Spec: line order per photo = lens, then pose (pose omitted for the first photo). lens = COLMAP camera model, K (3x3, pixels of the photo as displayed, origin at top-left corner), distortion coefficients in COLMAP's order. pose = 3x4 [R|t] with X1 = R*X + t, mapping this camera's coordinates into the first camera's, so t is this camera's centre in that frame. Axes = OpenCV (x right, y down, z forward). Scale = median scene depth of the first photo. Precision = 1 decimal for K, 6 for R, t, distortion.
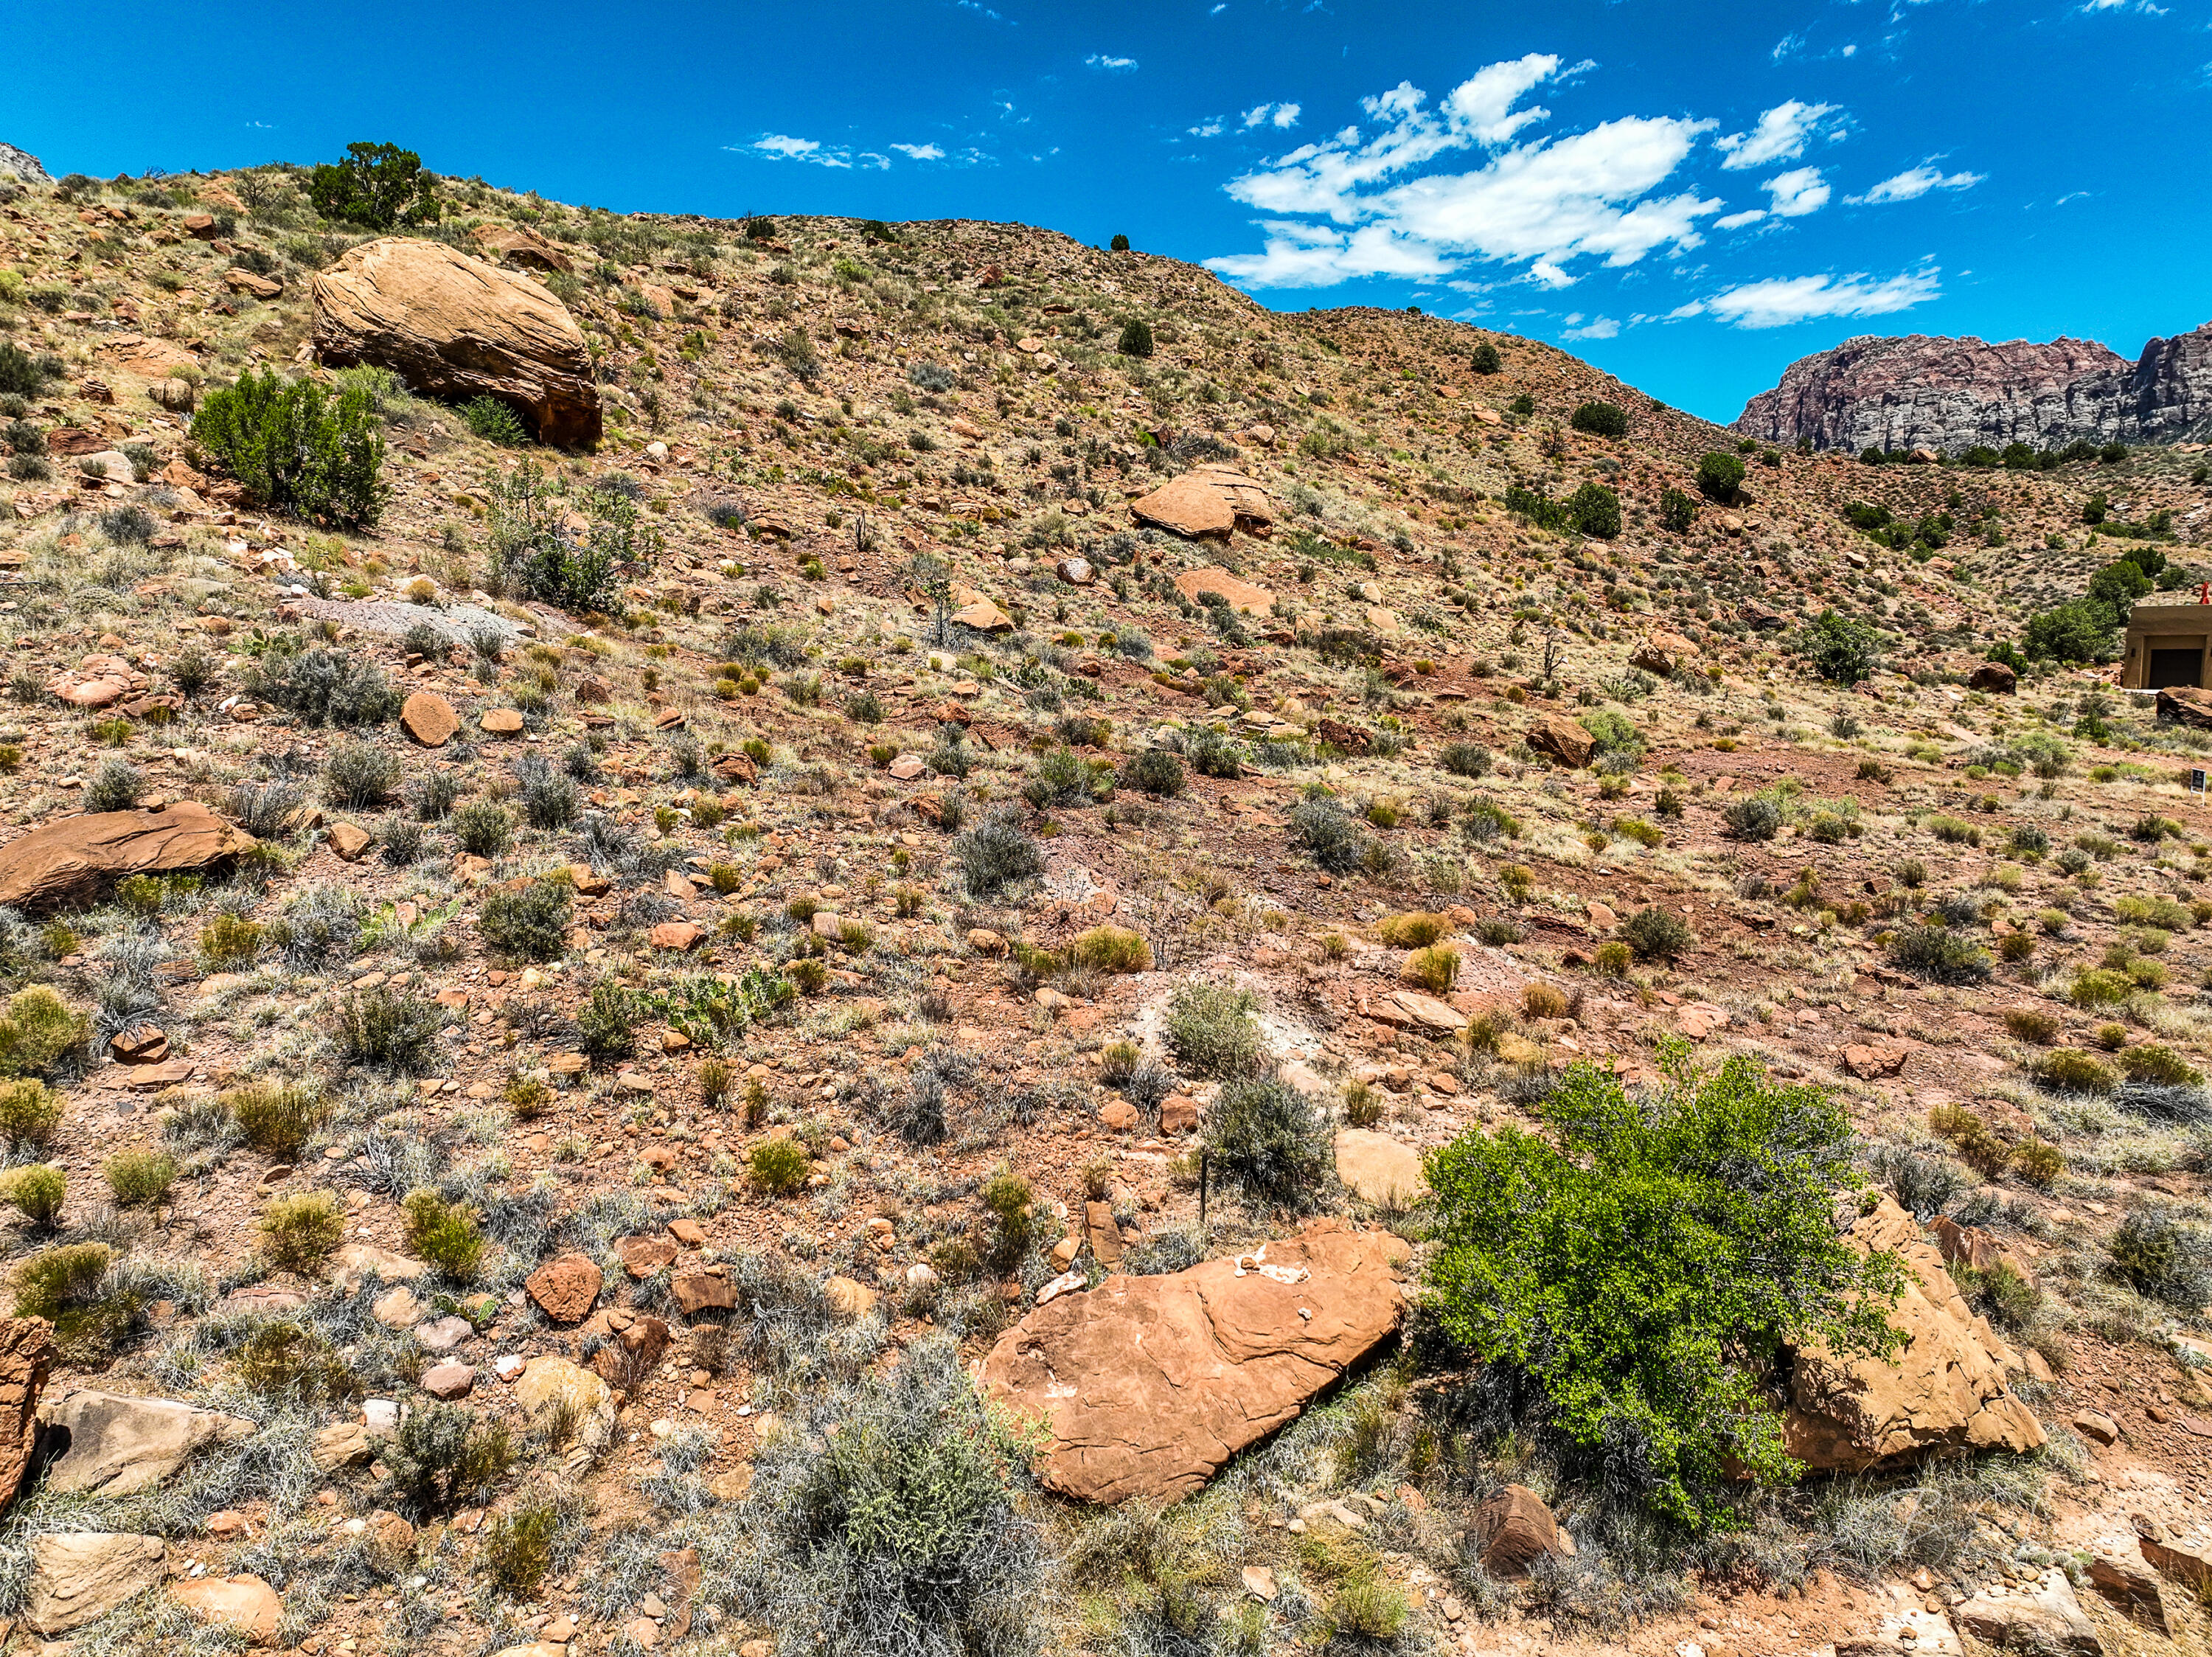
lens RADIAL K [[1558.6, 0, 1106.0], [0, 1558.6, 828.5], [0, 0, 1]] dist [-0.036696, 0.052445]
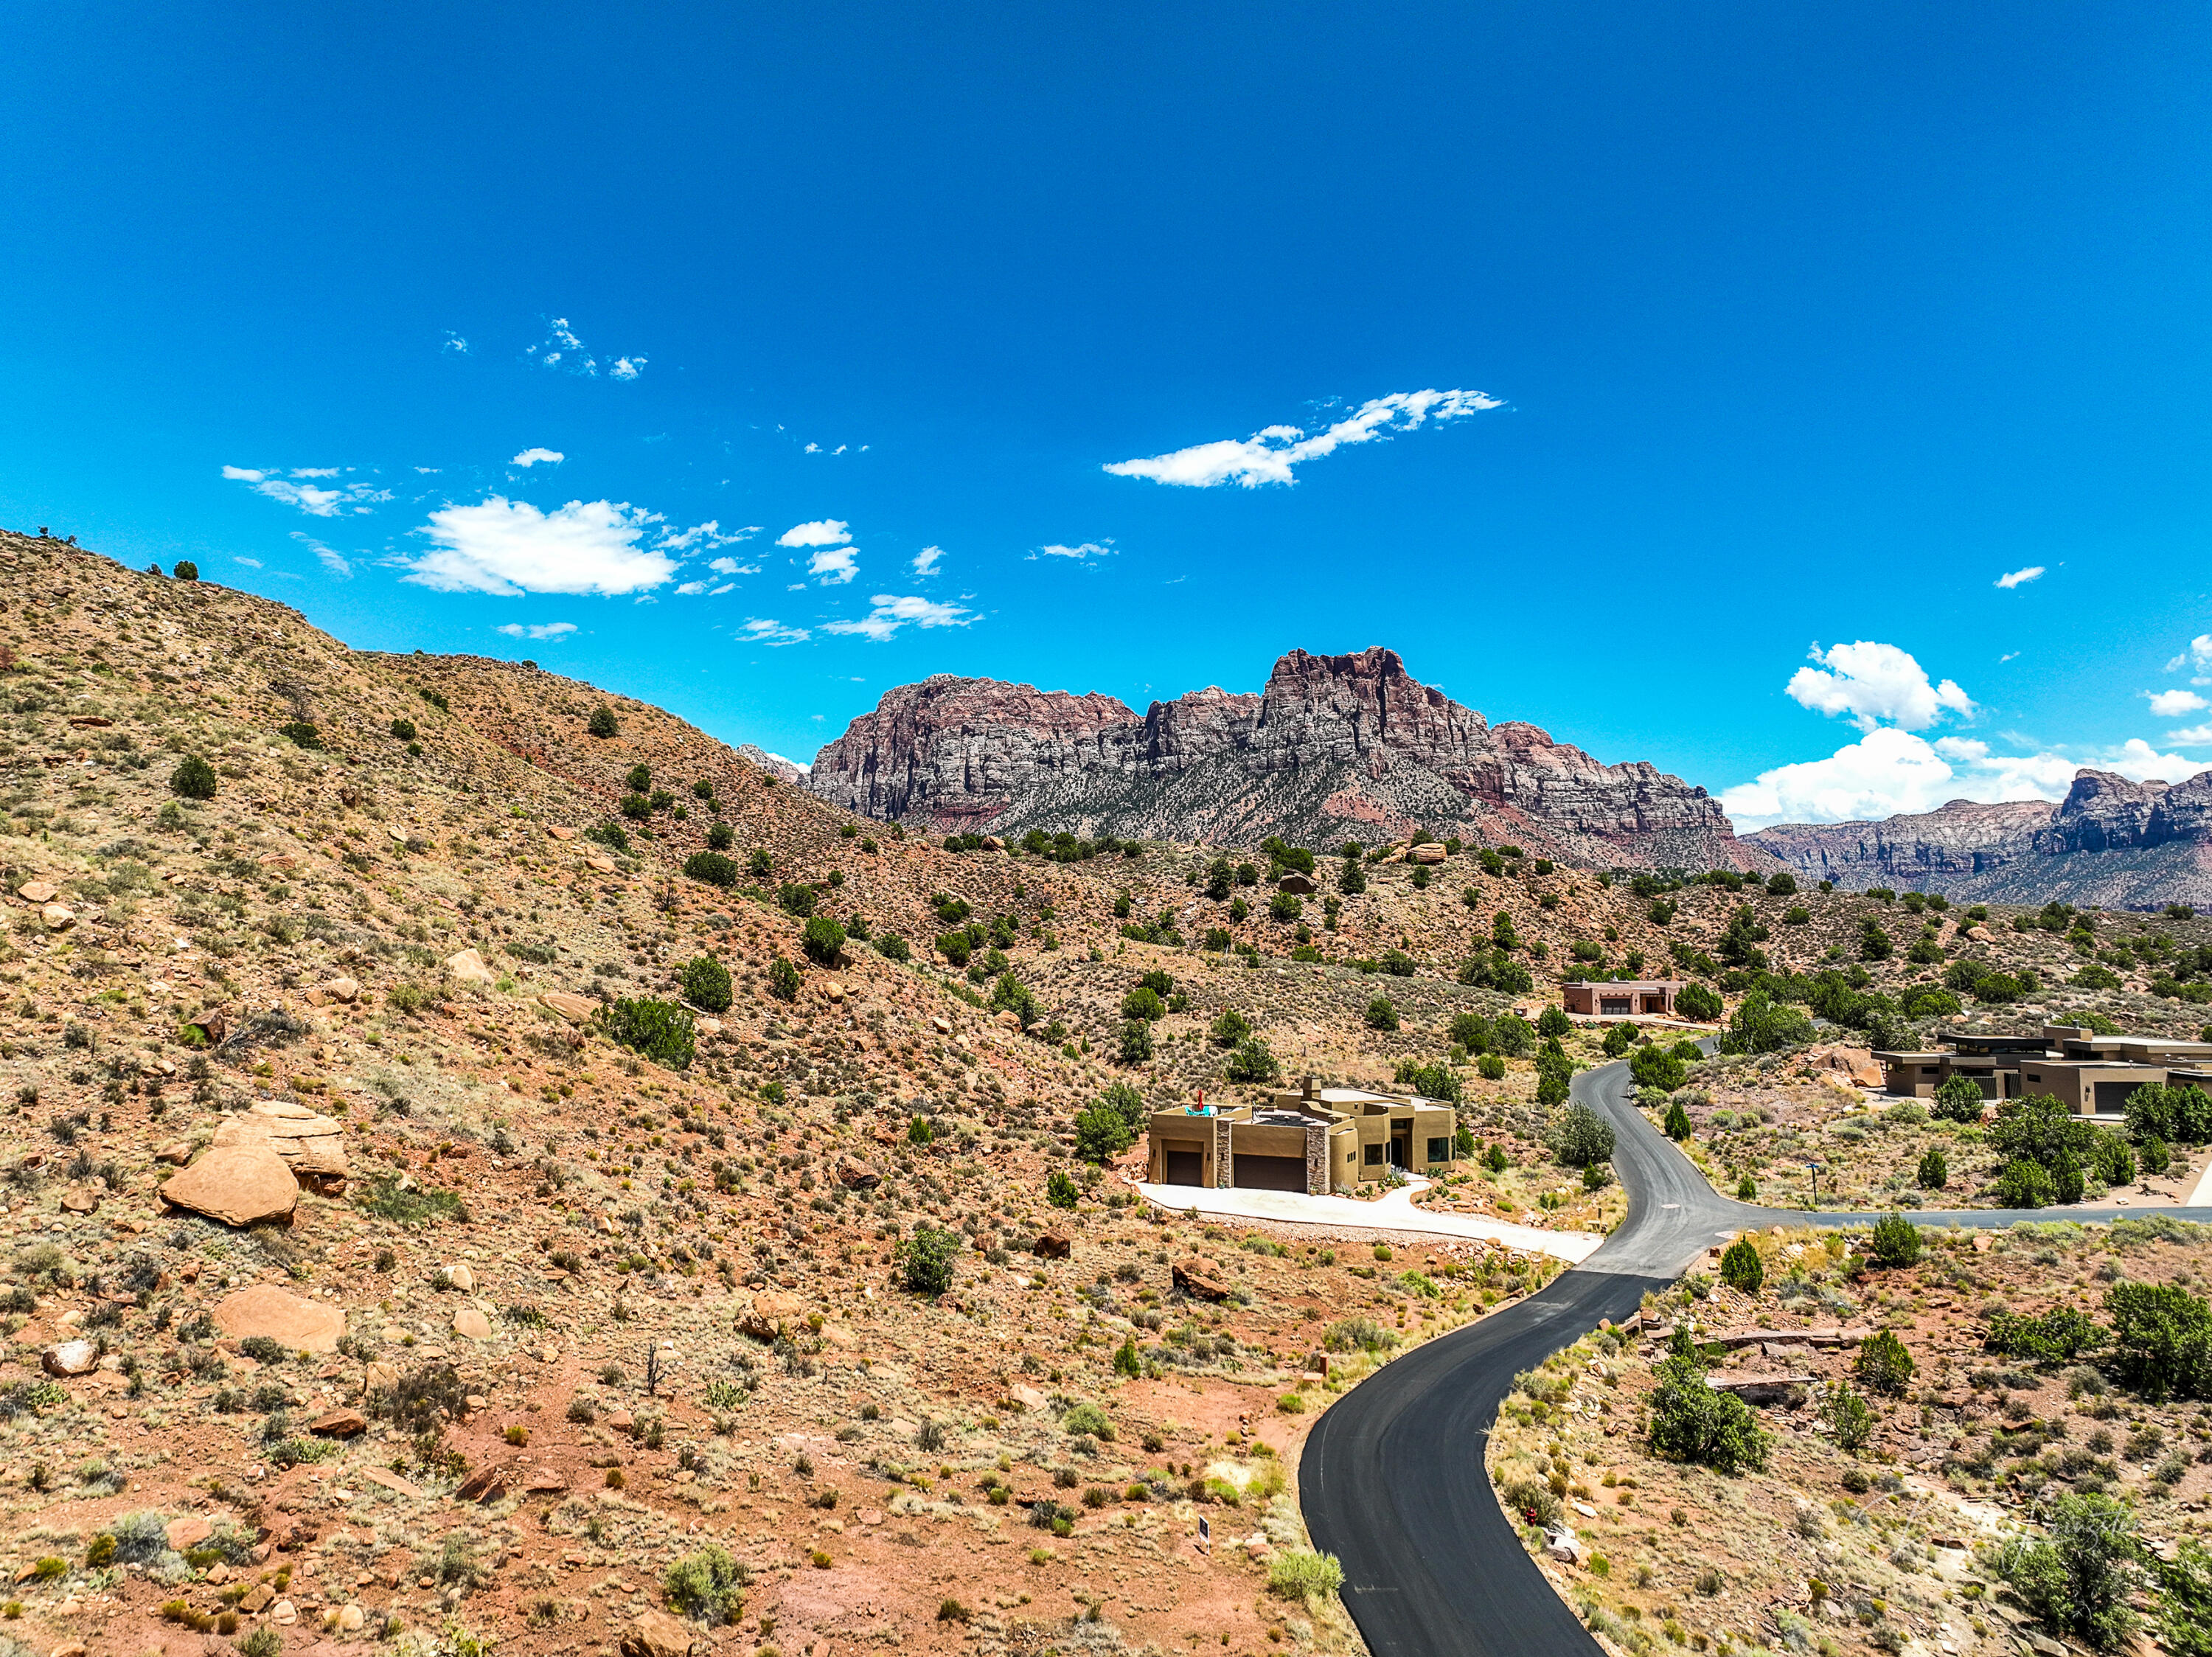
lens RADIAL K [[1546.5, 0, 1119.0], [0, 1546.5, 826.1], [0, 0, 1]] dist [-0.003973, 0.021730]
pose [[0.848153, 0.046163, 0.527737, 0.001748], [0.053269, 0.983715, -0.171660, -0.106139], [-0.527067, 0.173705, 0.831881, -0.010492]]
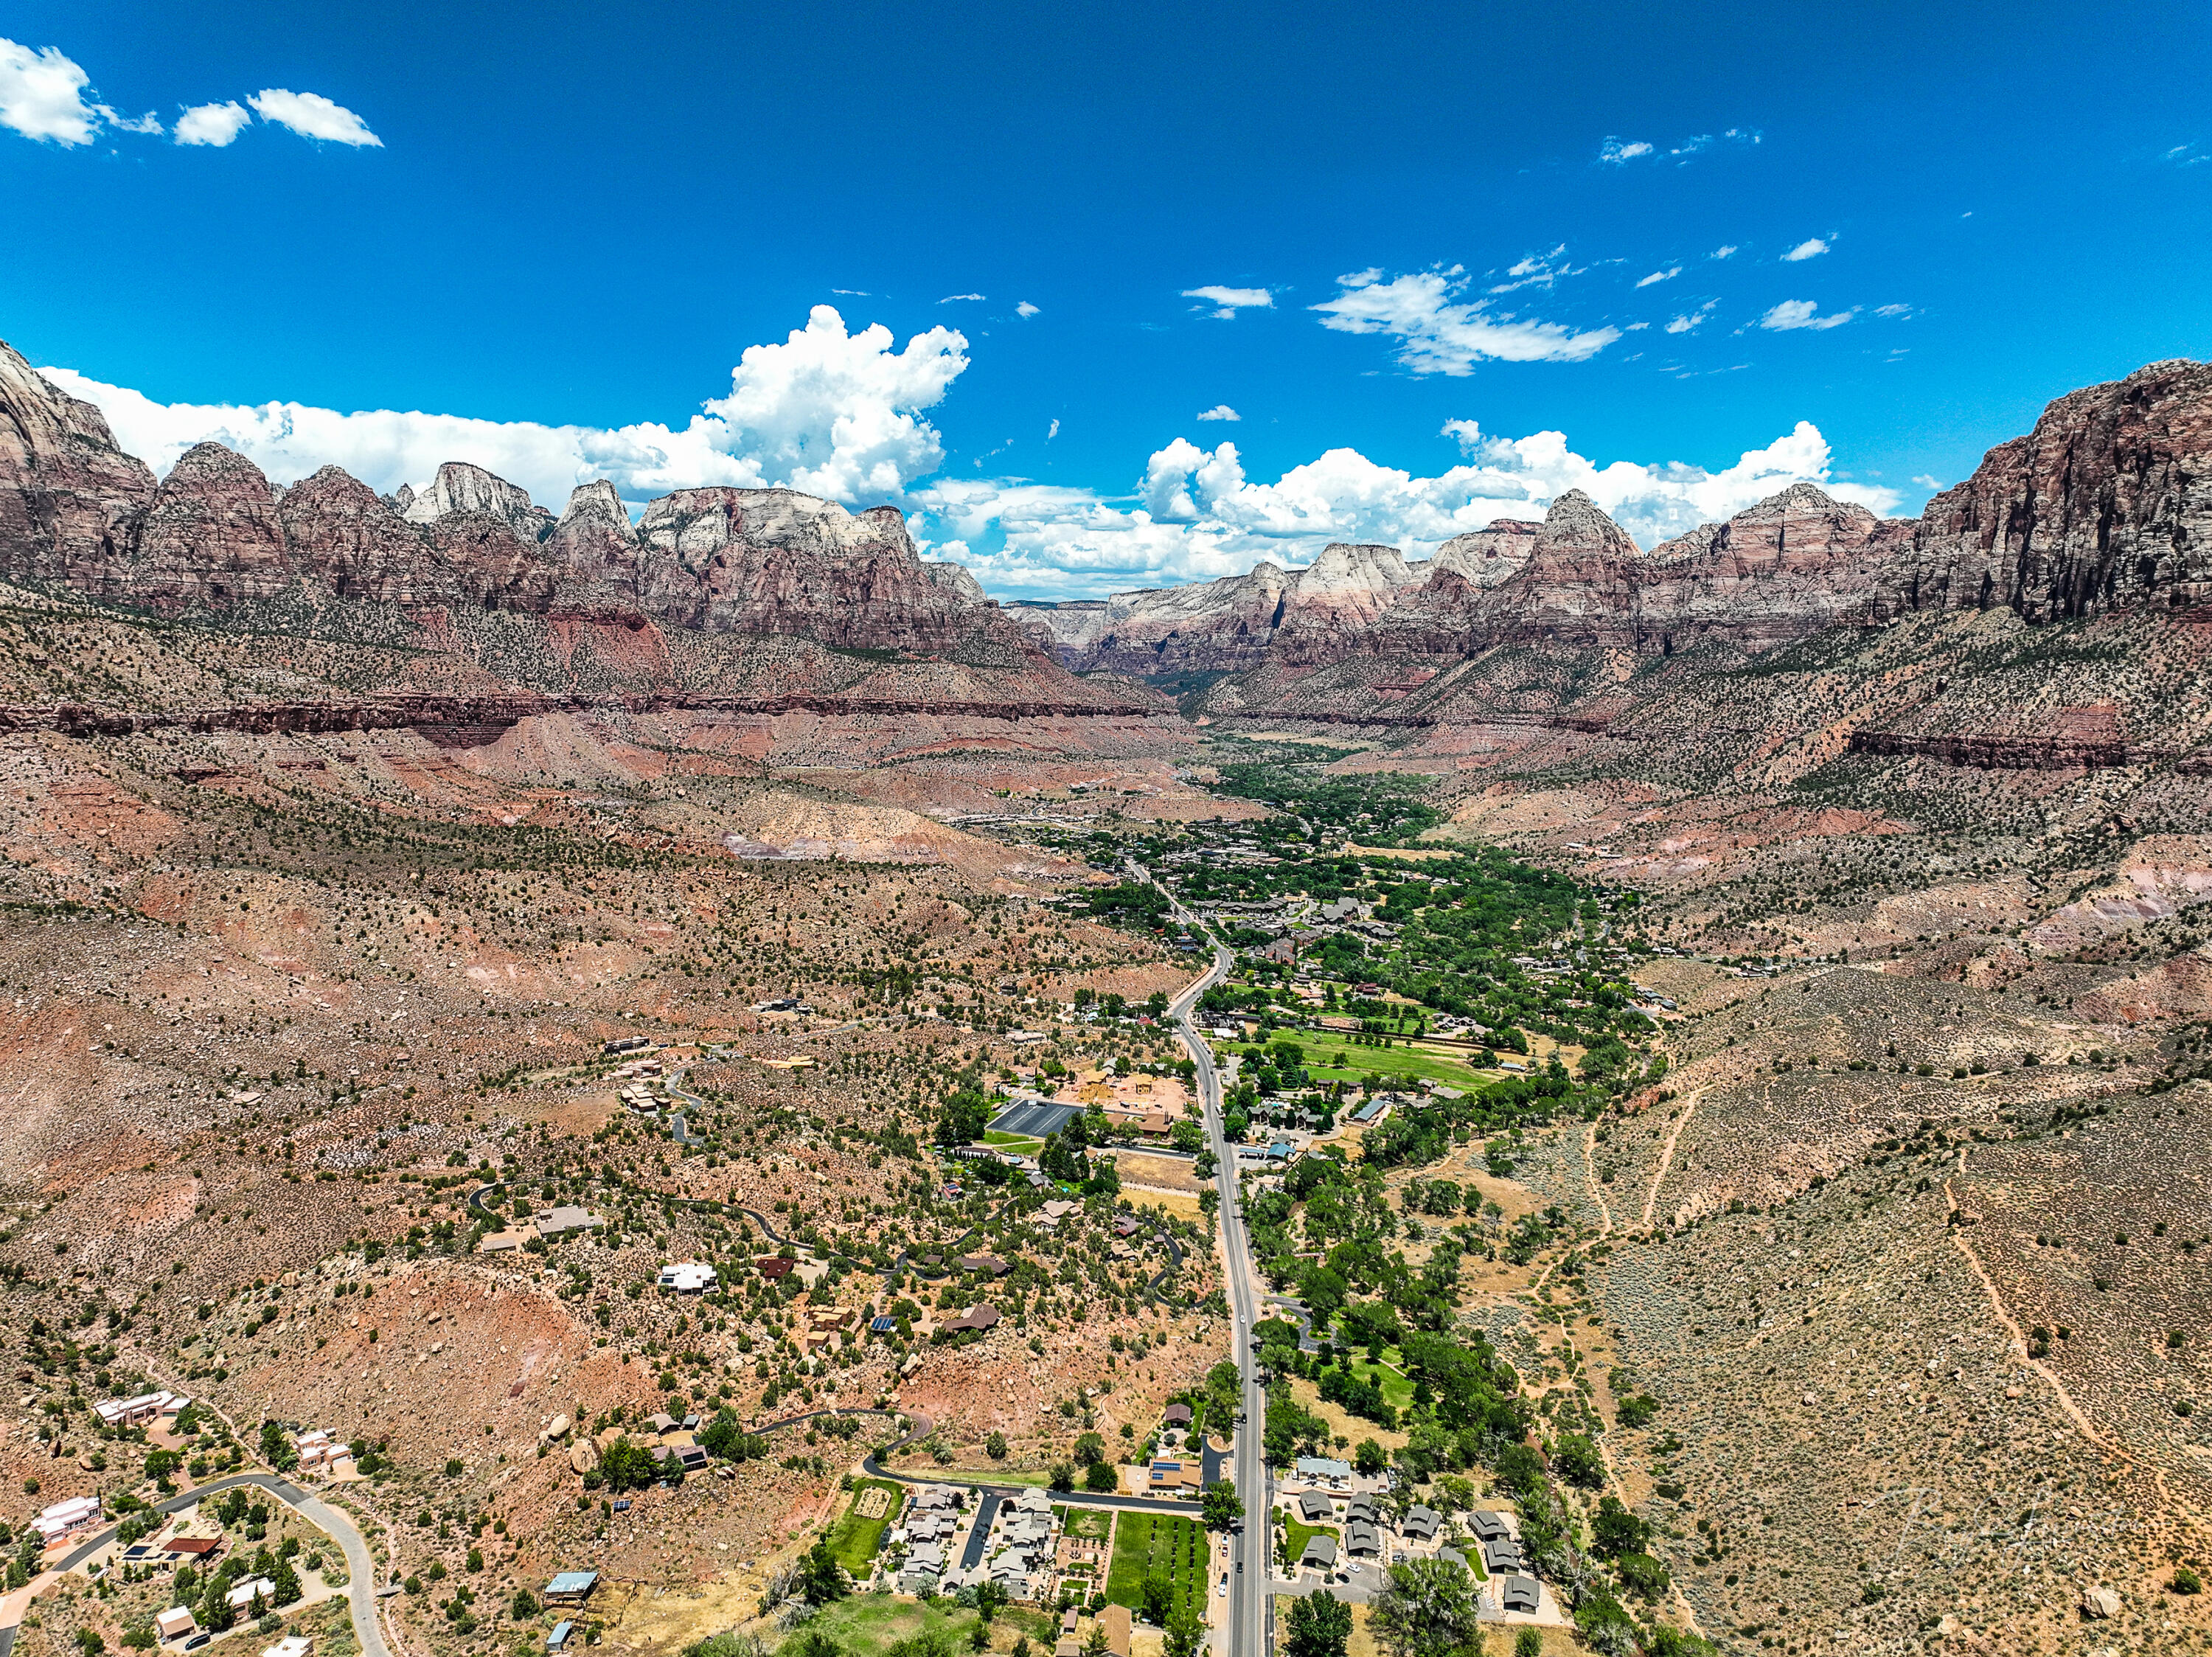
lens RADIAL K [[1546.5, 0, 1119.0], [0, 1546.5, 826.1], [0, 0, 1]] dist [-0.003973, 0.021730]
pose [[0.997469, 0.013053, -0.069899, 1.722528], [-0.013637, 0.999876, -0.007890, -2.396046], [0.069788, 0.008823, 0.997523, 6.738753]]
